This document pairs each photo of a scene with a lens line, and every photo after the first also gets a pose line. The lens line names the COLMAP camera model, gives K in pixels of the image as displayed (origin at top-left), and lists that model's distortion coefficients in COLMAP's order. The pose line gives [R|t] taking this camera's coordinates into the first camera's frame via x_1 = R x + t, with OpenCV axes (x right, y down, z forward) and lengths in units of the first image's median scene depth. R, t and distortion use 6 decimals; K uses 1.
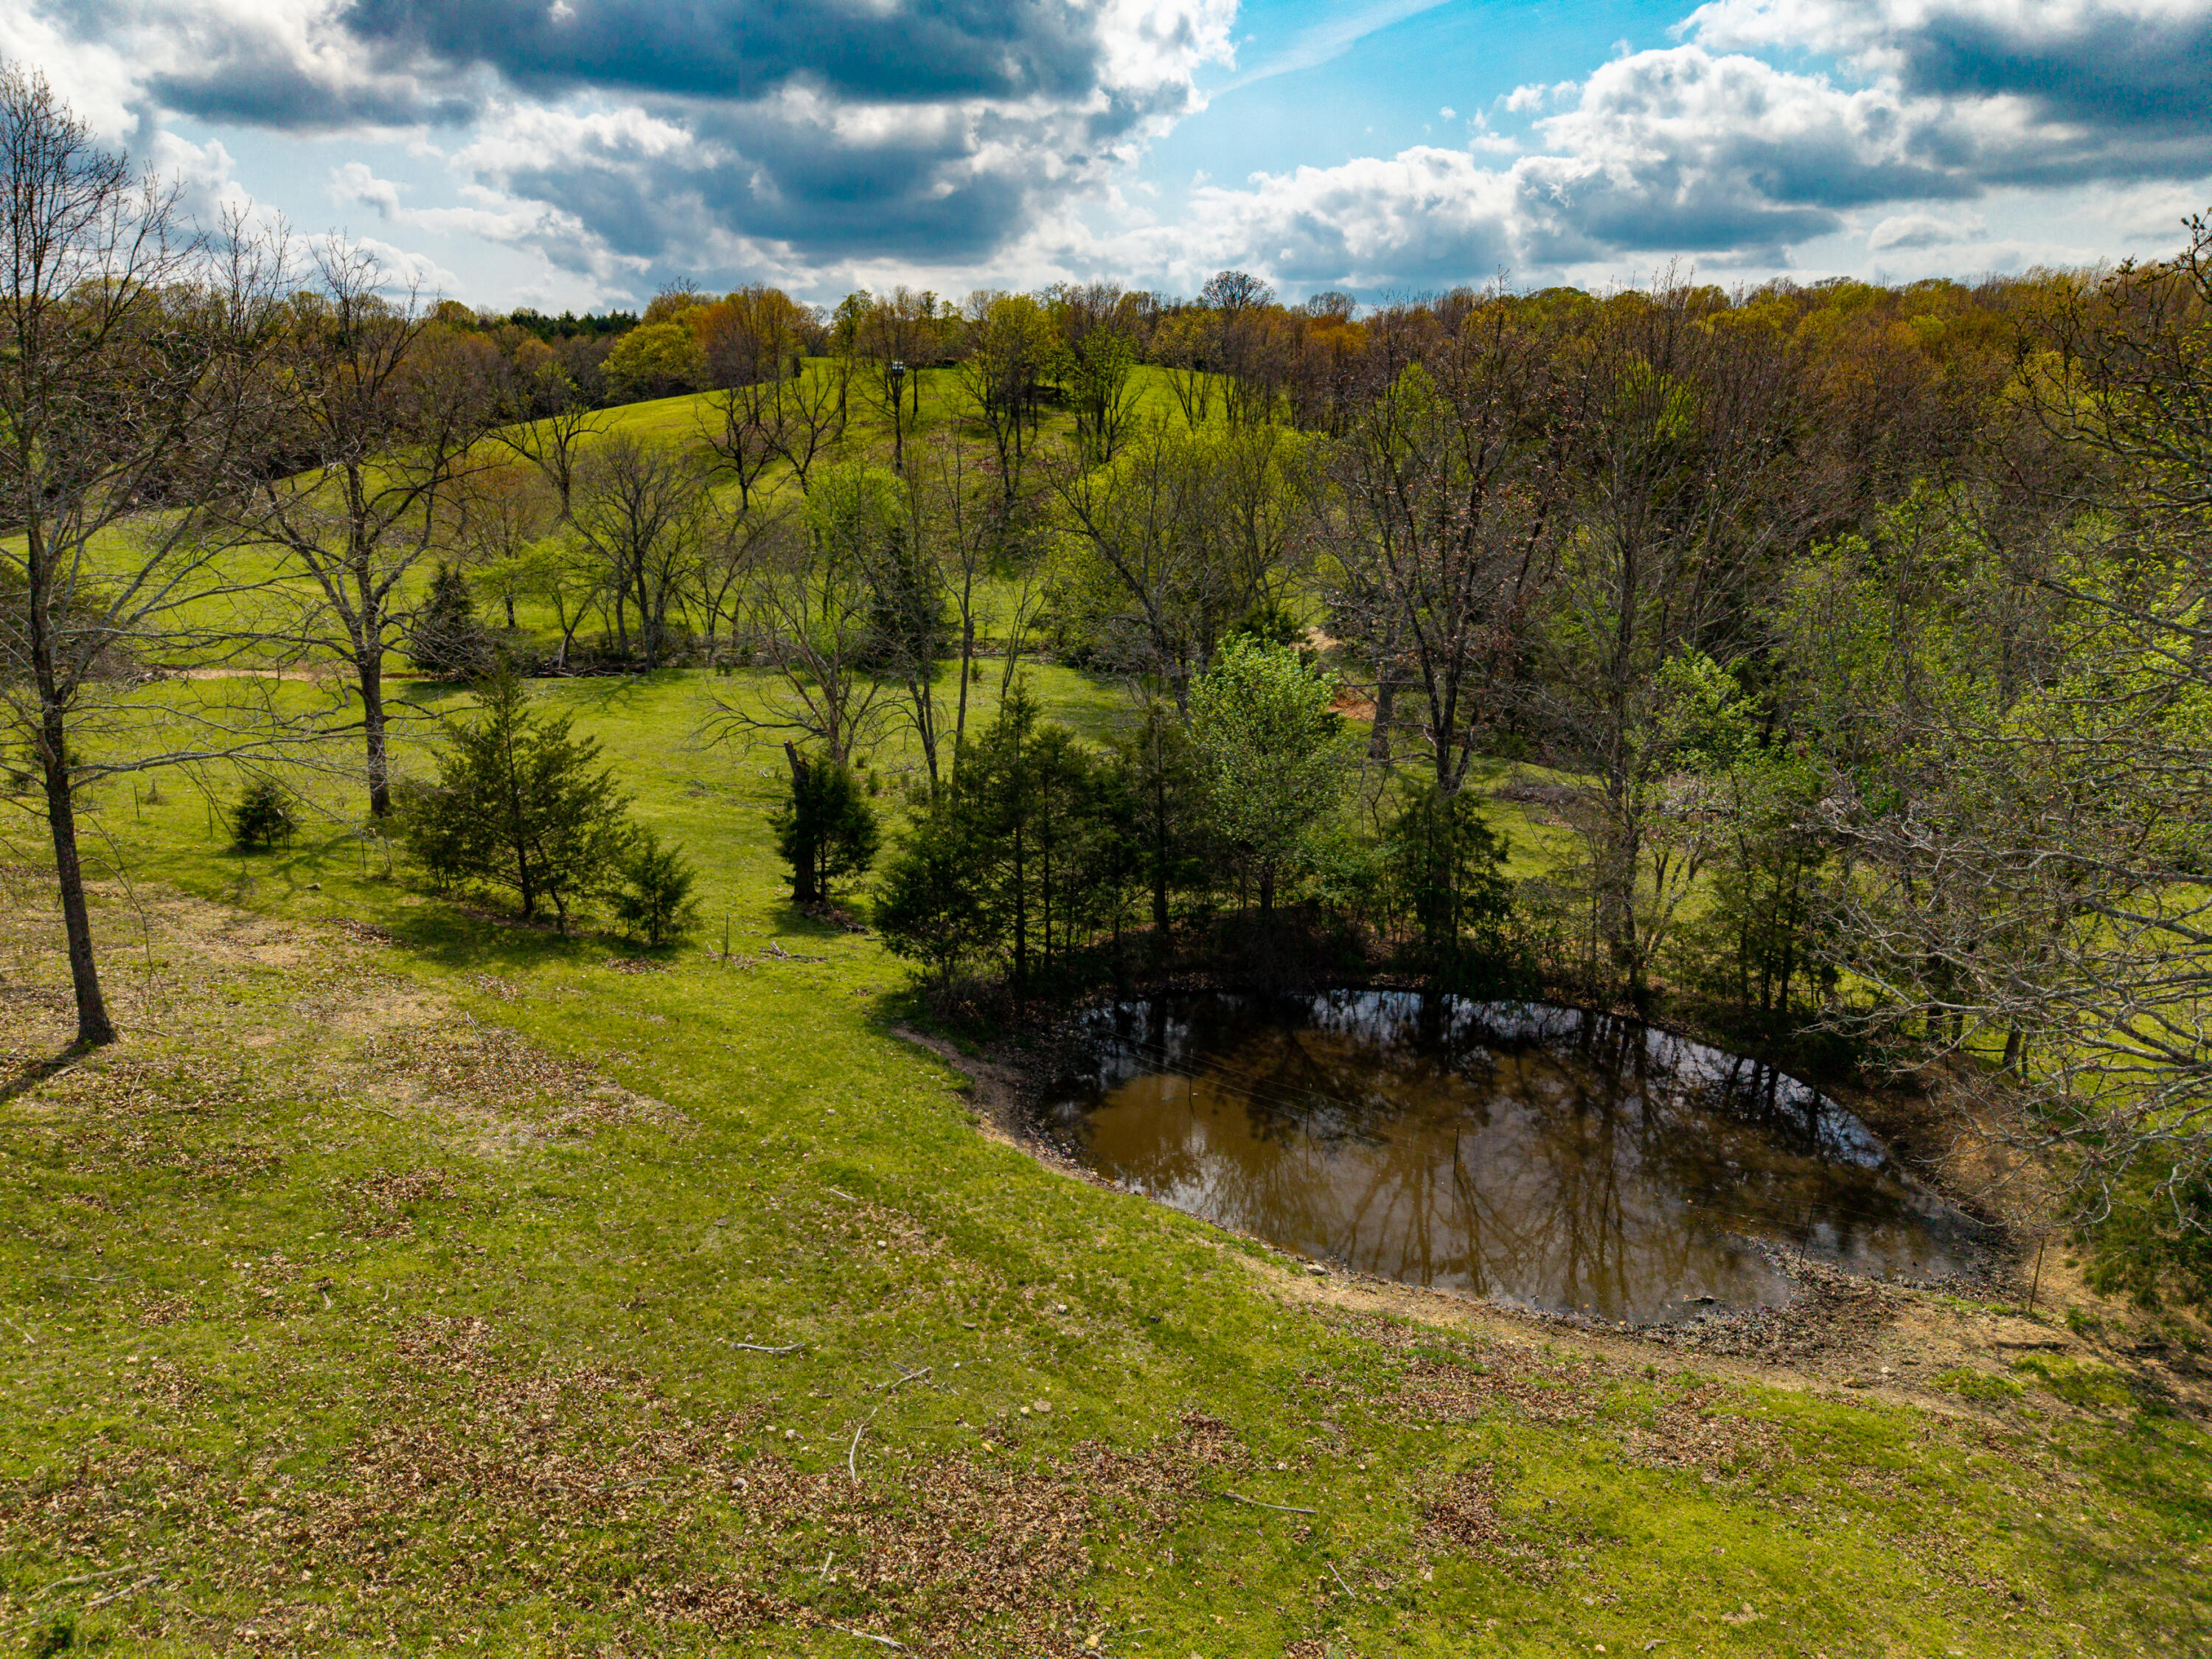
lens RADIAL K [[1510.0, 0, 1106.0], [0, 1510.0, 829.5], [0, 0, 1]] dist [-0.001475, -0.000849]
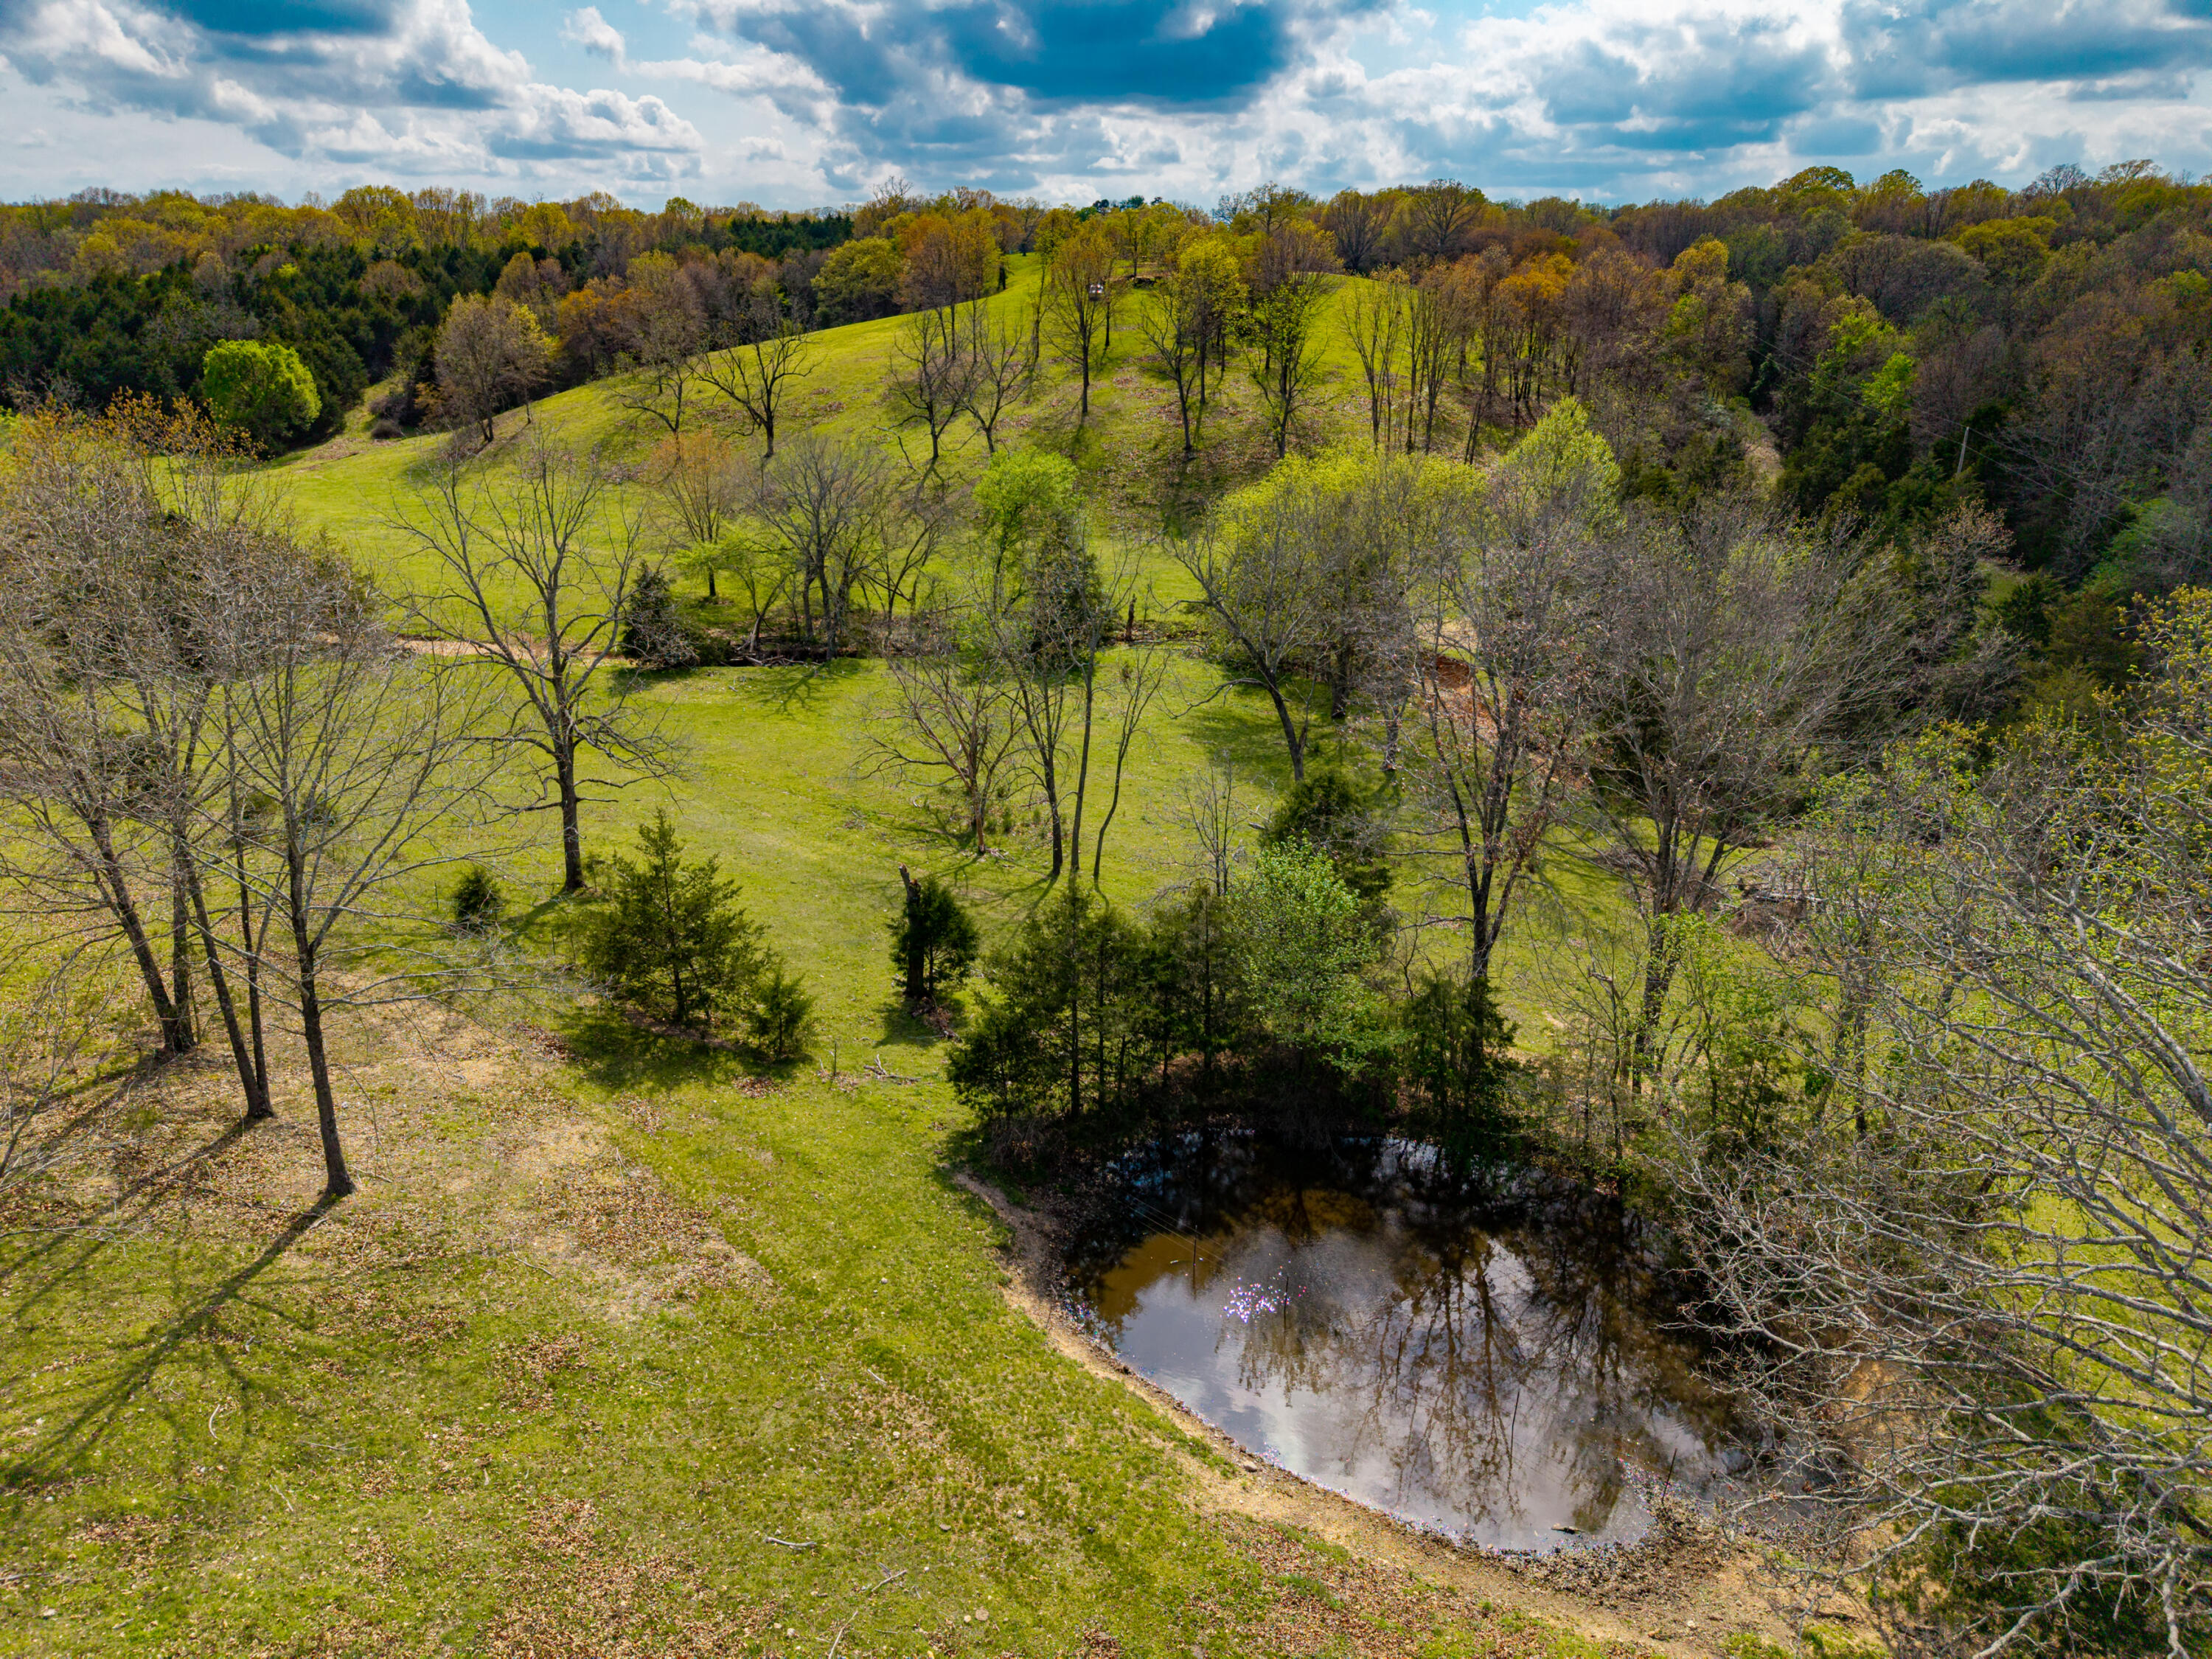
lens RADIAL K [[1509.0, 0, 1094.9], [0, 1509.0, 825.3], [0, 0, 1]] dist [-0.000508, -0.003999]
pose [[0.989567, 0.045331, -0.136759, 0.155831], [-0.034434, 0.996118, 0.081018, -0.320750], [0.139901, -0.075463, 0.987286, -0.192959]]
